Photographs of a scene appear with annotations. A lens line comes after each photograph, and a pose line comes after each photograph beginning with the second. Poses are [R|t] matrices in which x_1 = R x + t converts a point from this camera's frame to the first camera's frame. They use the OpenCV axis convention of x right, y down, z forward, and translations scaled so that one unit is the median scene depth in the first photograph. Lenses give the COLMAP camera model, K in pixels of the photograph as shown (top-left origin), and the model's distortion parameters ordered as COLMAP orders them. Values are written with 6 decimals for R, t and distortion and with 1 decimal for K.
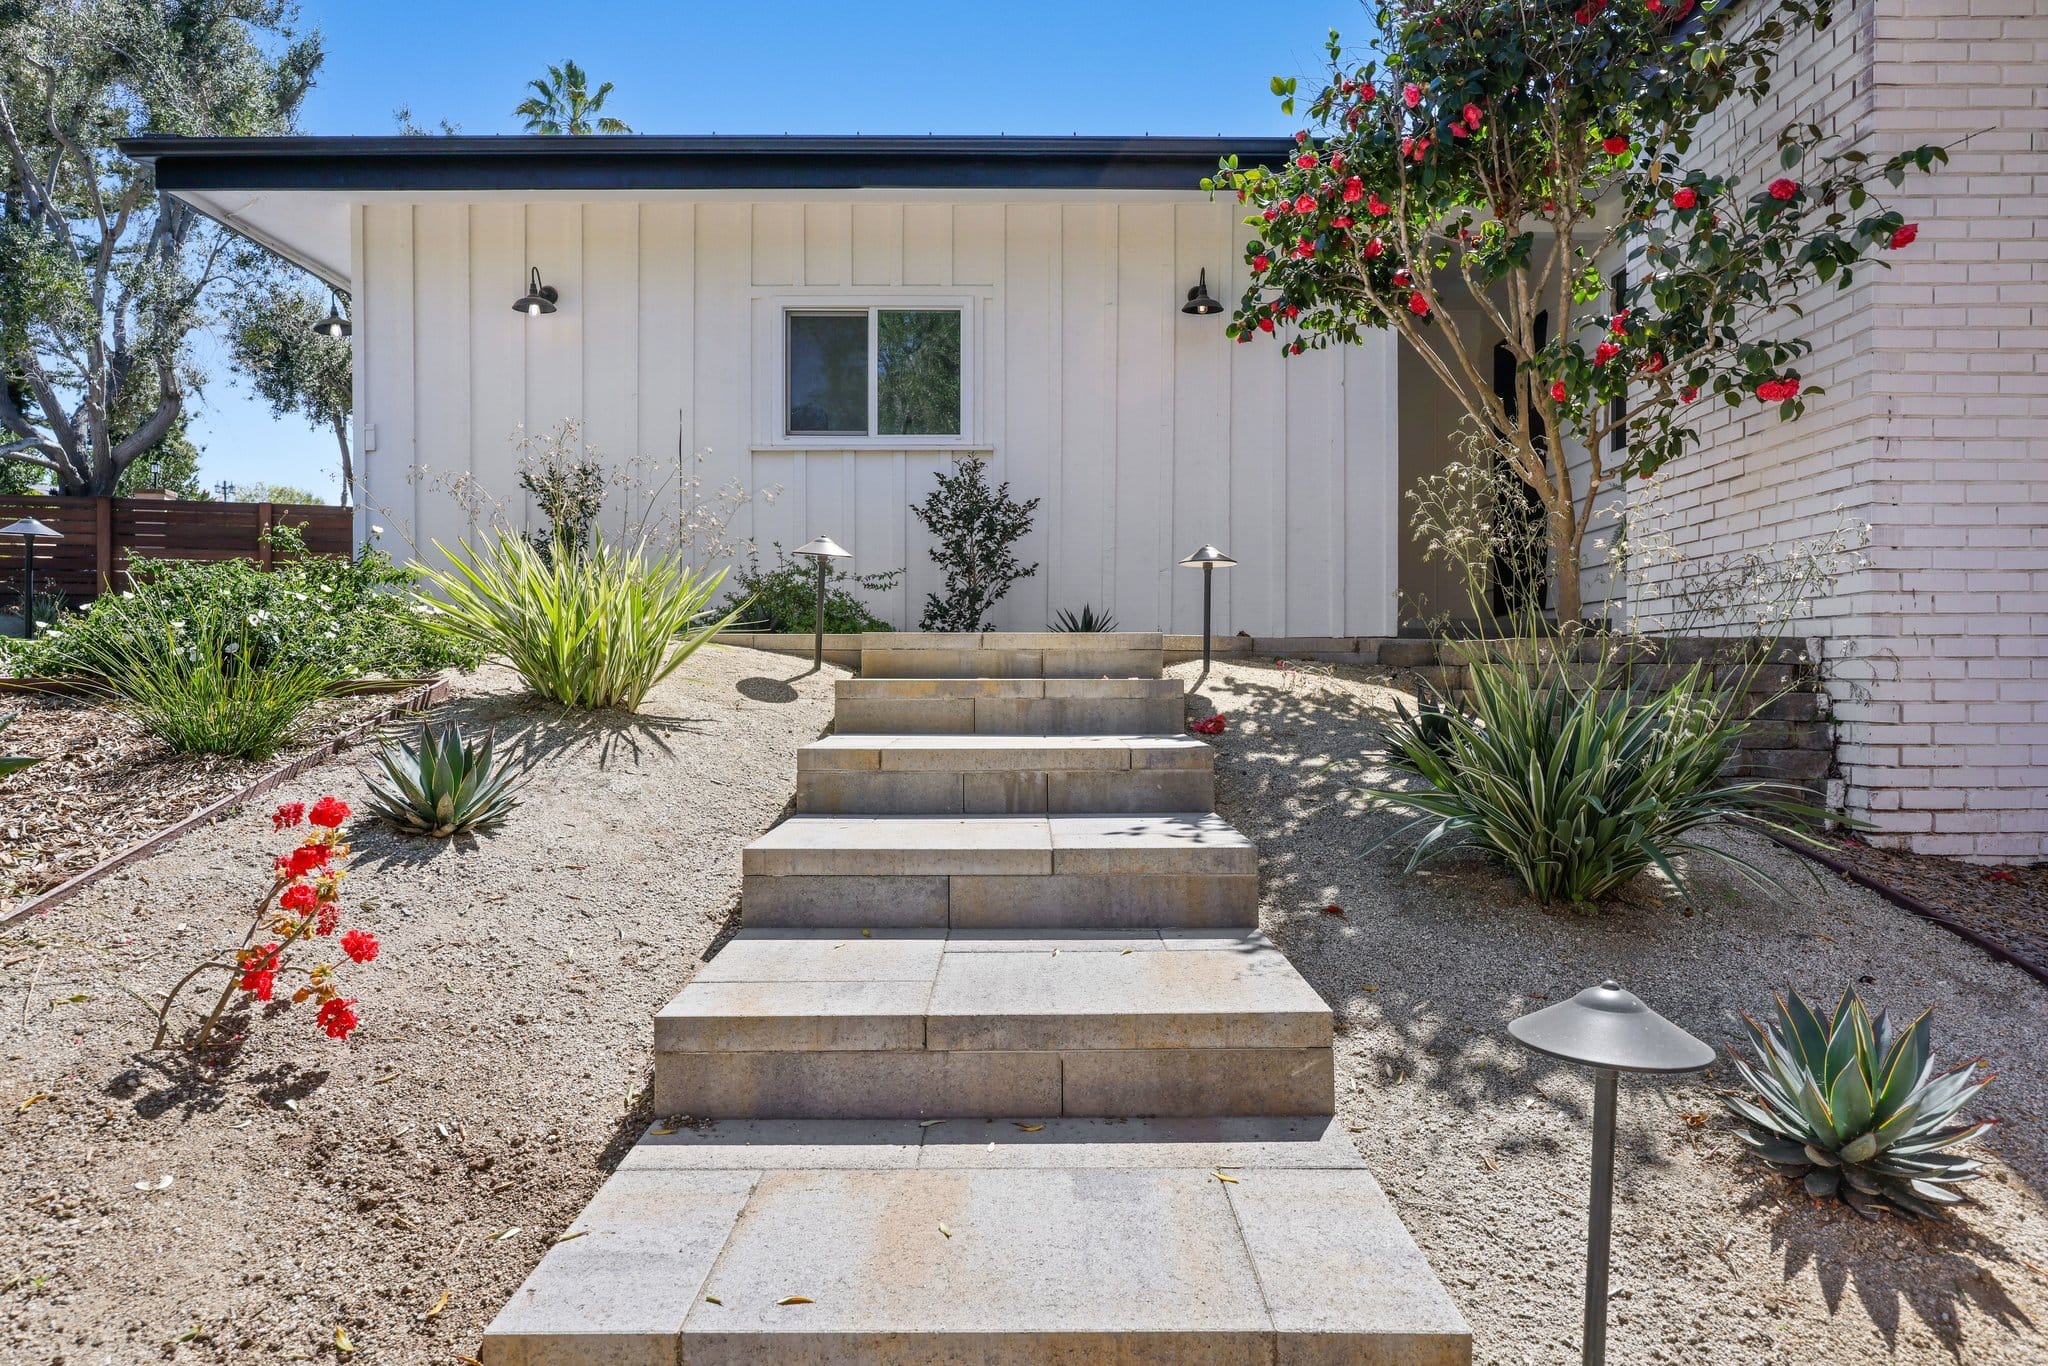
lens RADIAL K [[1269.6, 0, 1023.3], [0, 1269.6, 674.8], [0, 0, 1]] dist [0.005717, 0.000393]
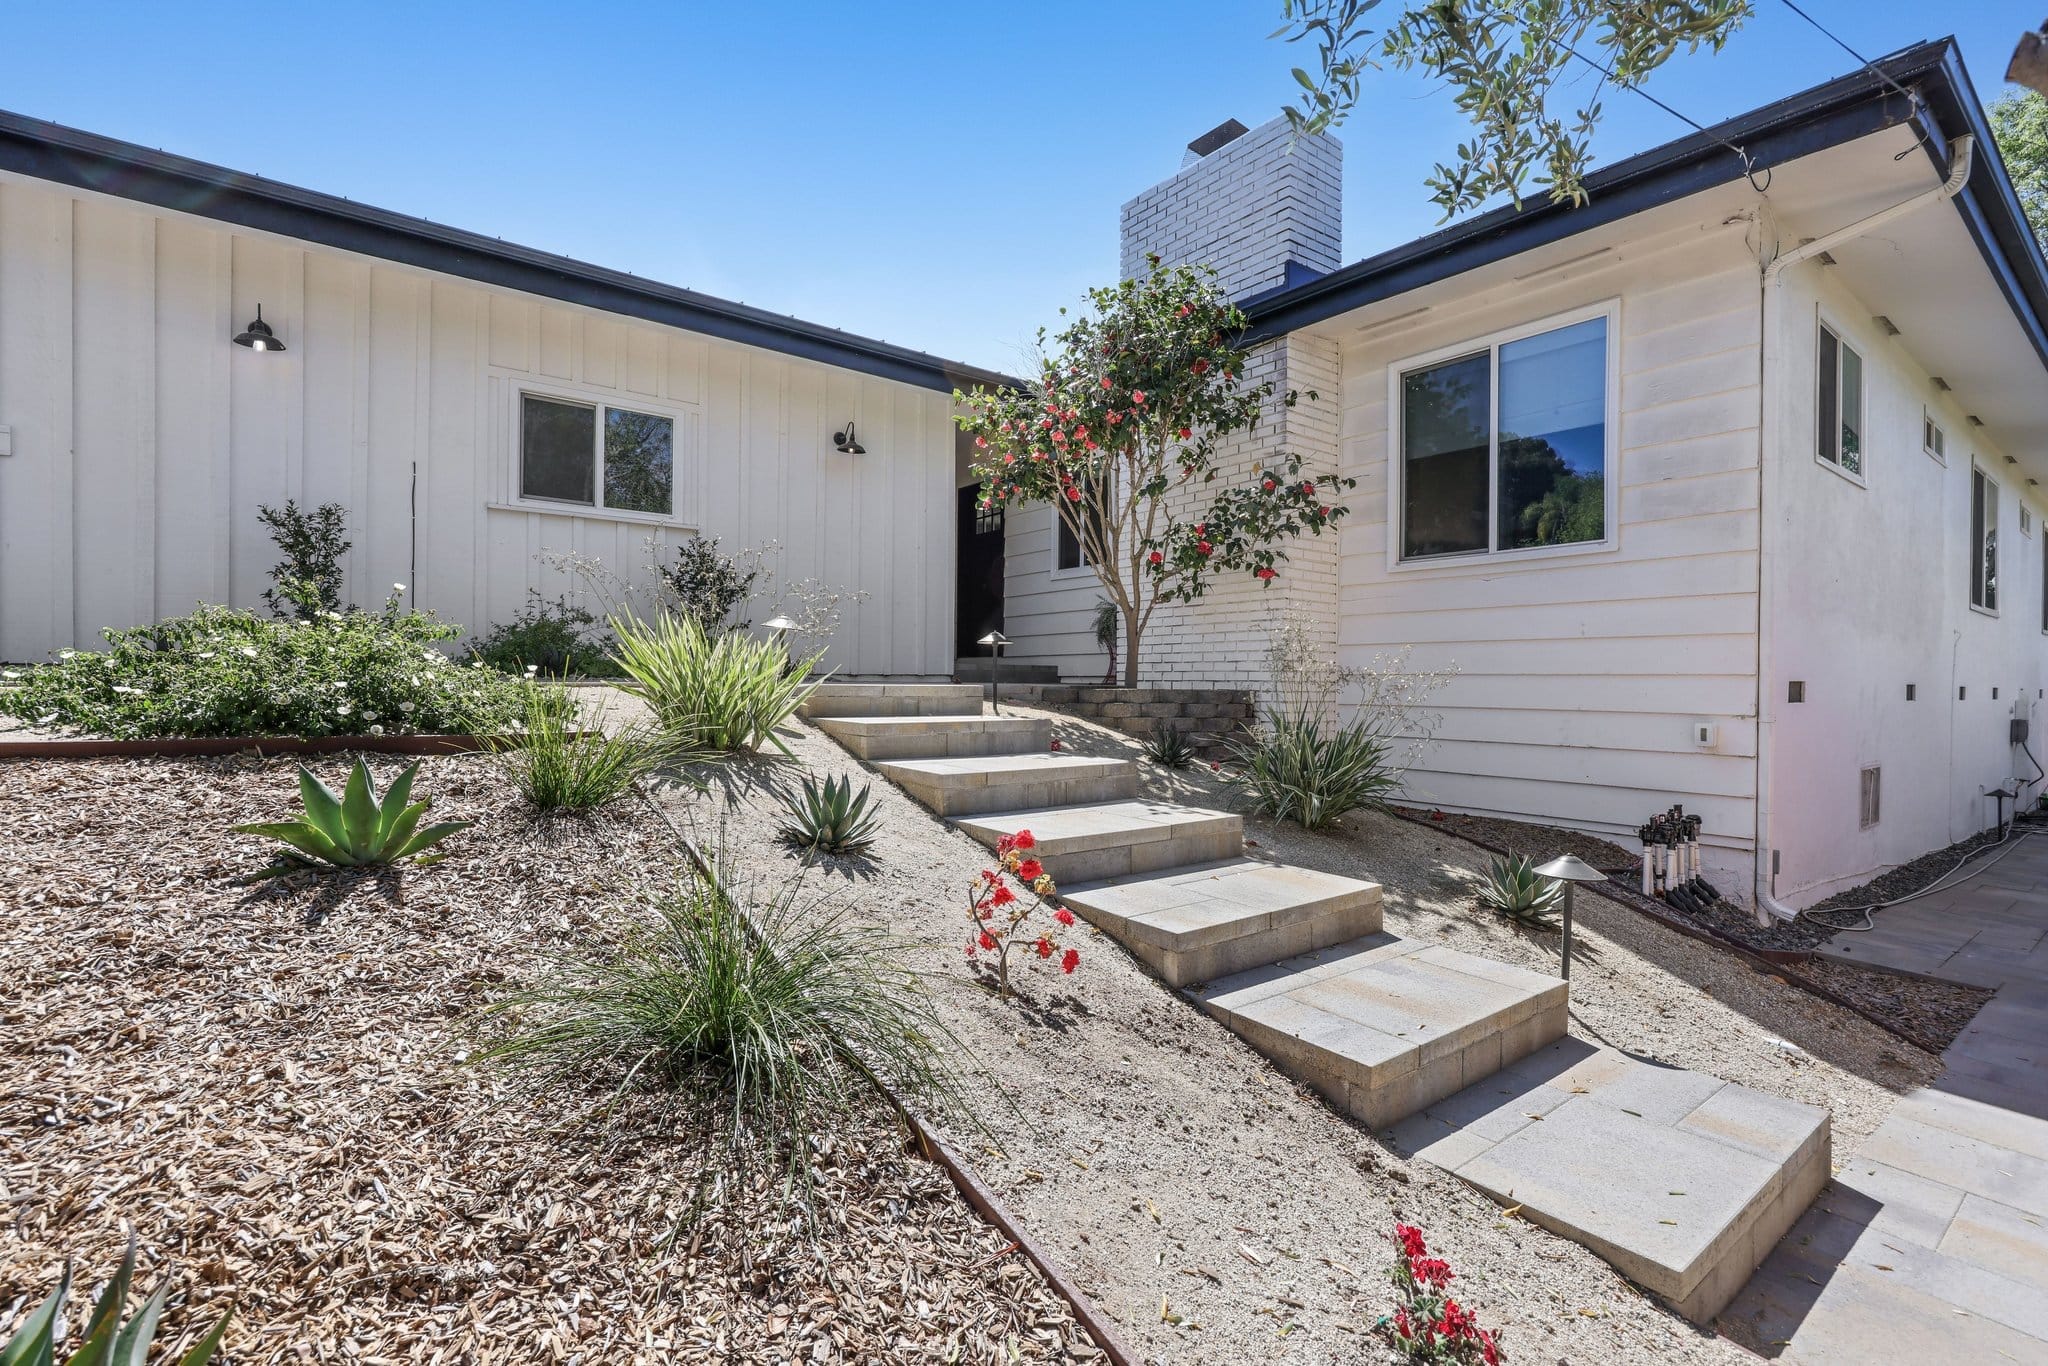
lens RADIAL K [[937.3, 0, 1024.0], [0, 937.3, 683.0], [0, 0, 1]] dist [0.010333, 0.000068]
pose [[0.789520, 0.006569, 0.613690, -0.563917], [-0.012557, 0.999906, 0.005452, -0.042852], [-0.613597, -0.012010, 0.789528, 0.028972]]
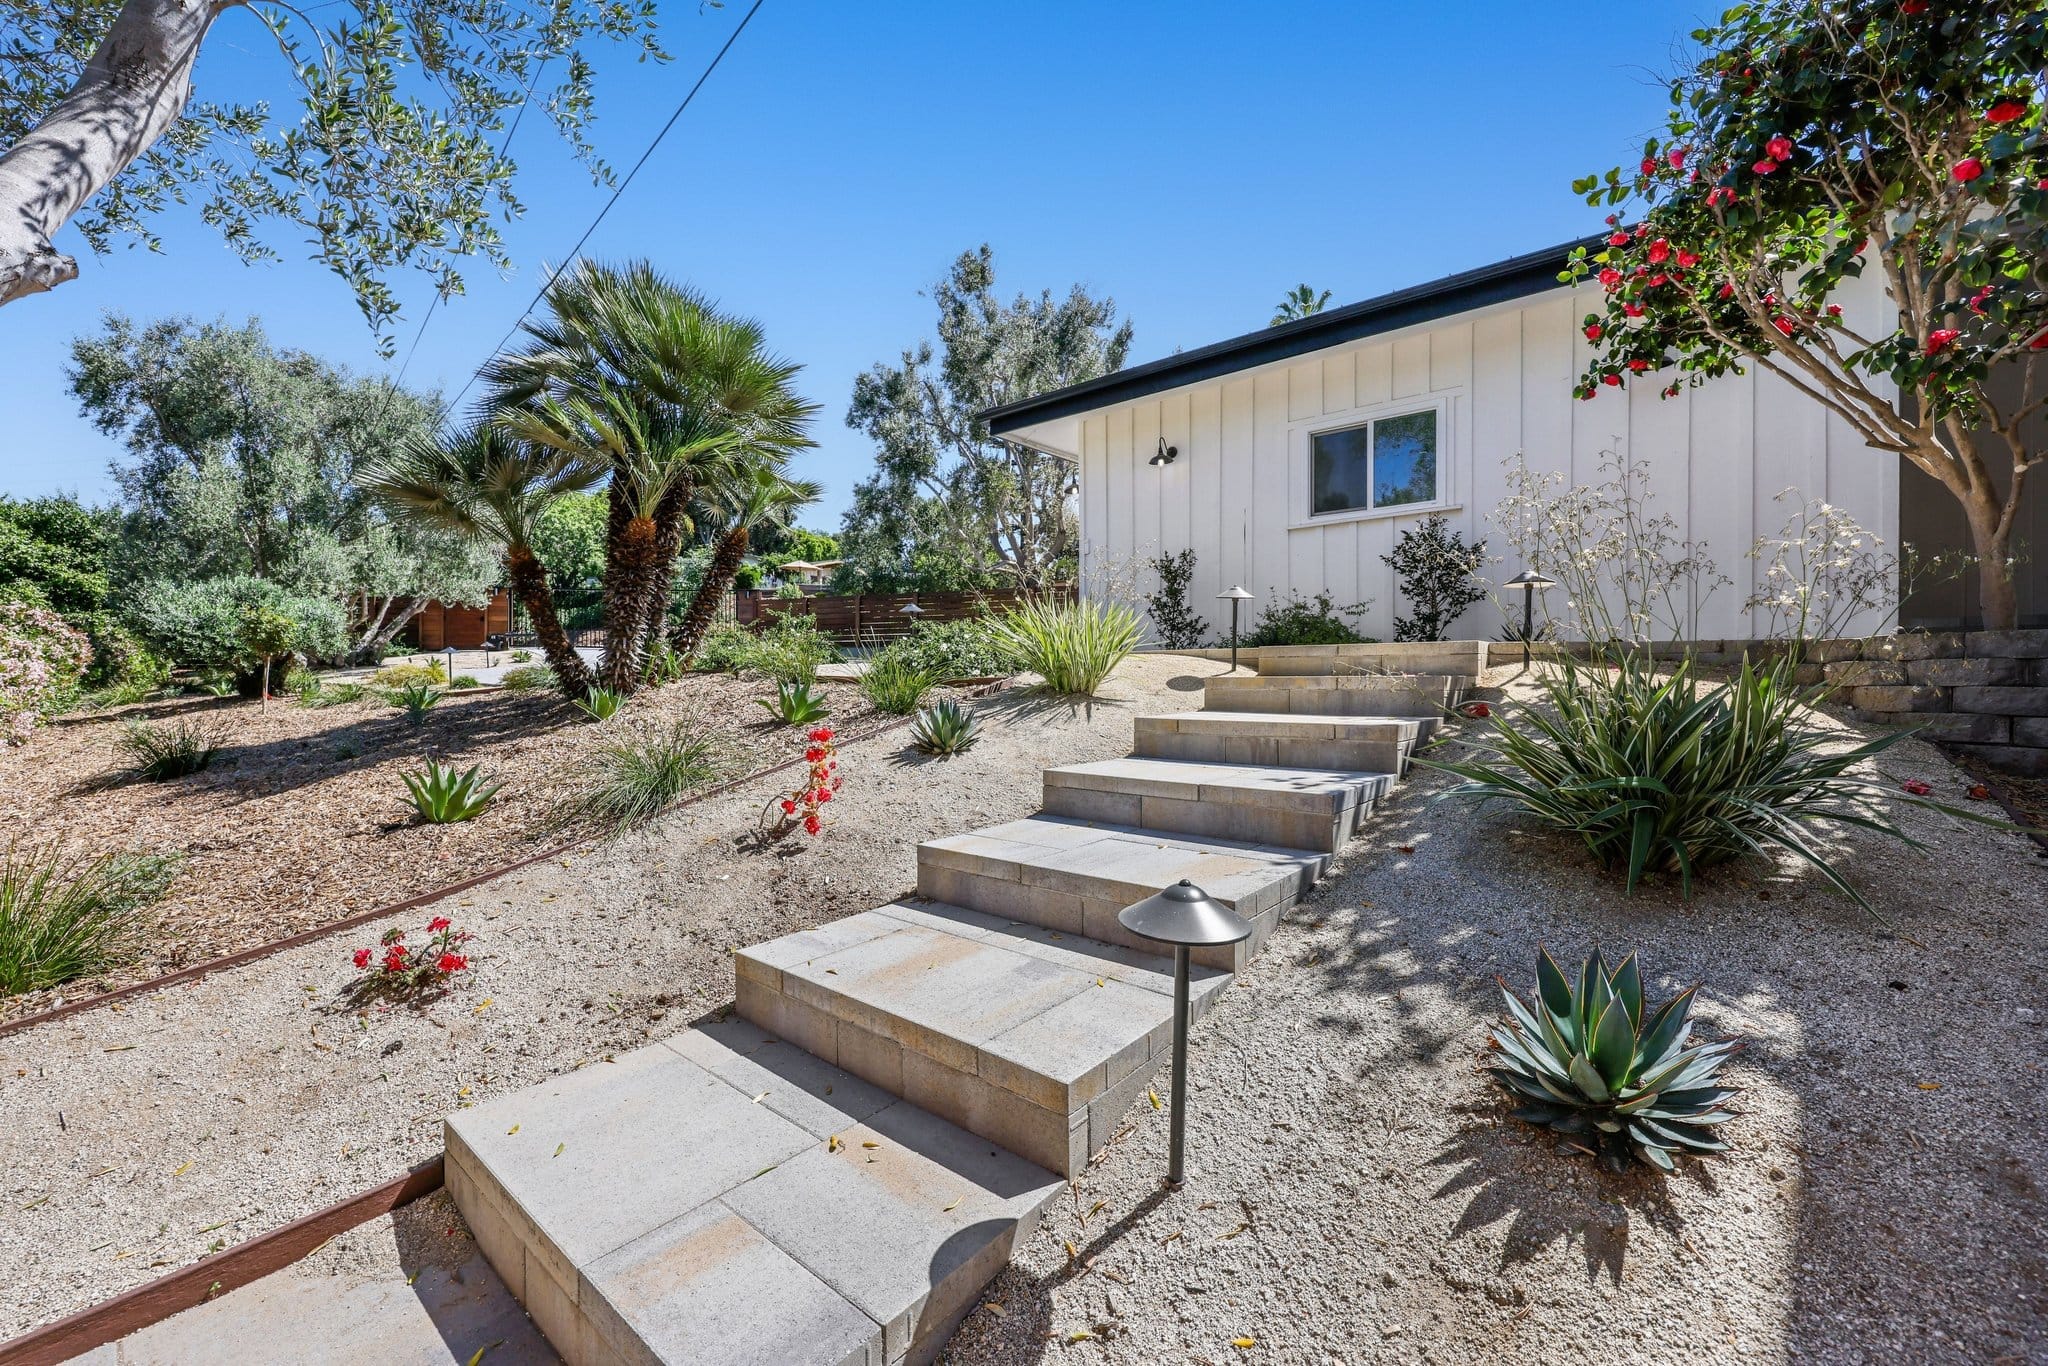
lens RADIAL K [[817.6, 0, 1024.0], [0, 817.6, 683.0], [0, 0, 1]] dist [0.002482, -0.000010]
pose [[0.765301, 0.003239, -0.643665, 0.285289], [0.001204, 0.999978, 0.006464, 0.004014], [0.643672, -0.005722, 0.765280, 0.056988]]
